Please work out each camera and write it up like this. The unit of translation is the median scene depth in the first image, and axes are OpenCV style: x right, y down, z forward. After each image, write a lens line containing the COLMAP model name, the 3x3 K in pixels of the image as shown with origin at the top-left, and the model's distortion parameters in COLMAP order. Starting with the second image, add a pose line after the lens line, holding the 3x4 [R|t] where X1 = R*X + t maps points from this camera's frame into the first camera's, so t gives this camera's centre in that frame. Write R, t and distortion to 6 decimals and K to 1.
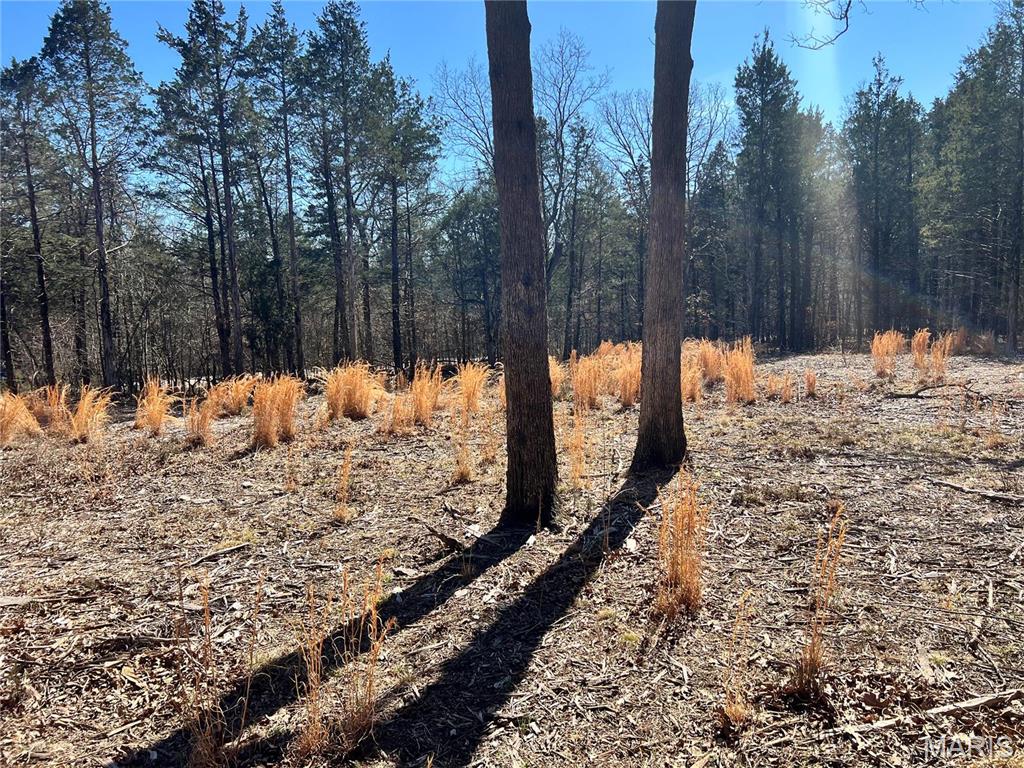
lens RADIAL K [[779.2, 0, 516.2], [0, 779.2, 383.1], [0, 0, 1]] dist [0.004854, -0.043821]
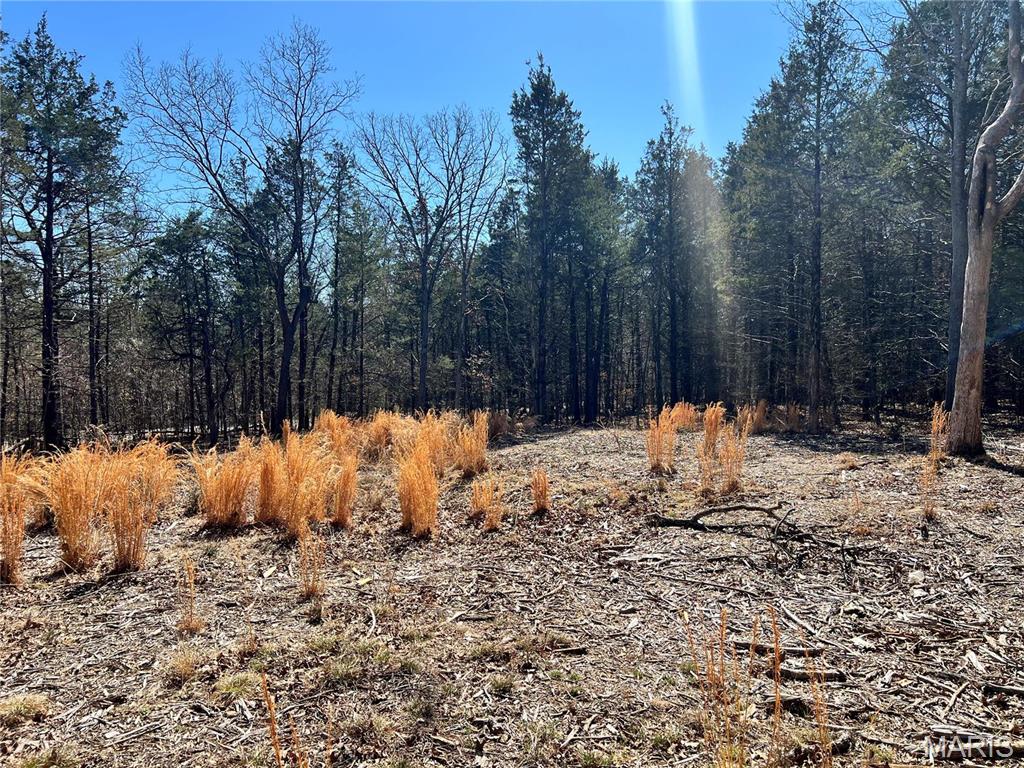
lens RADIAL K [[779.2, 0, 516.2], [0, 779.2, 383.1], [0, 0, 1]] dist [0.004854, -0.043821]
pose [[0.976334, 0.014042, 0.215810, 0.114463], [0.003296, 0.996808, -0.079772, -0.018432], [-0.216241, 0.078595, 0.973171, 0.202581]]
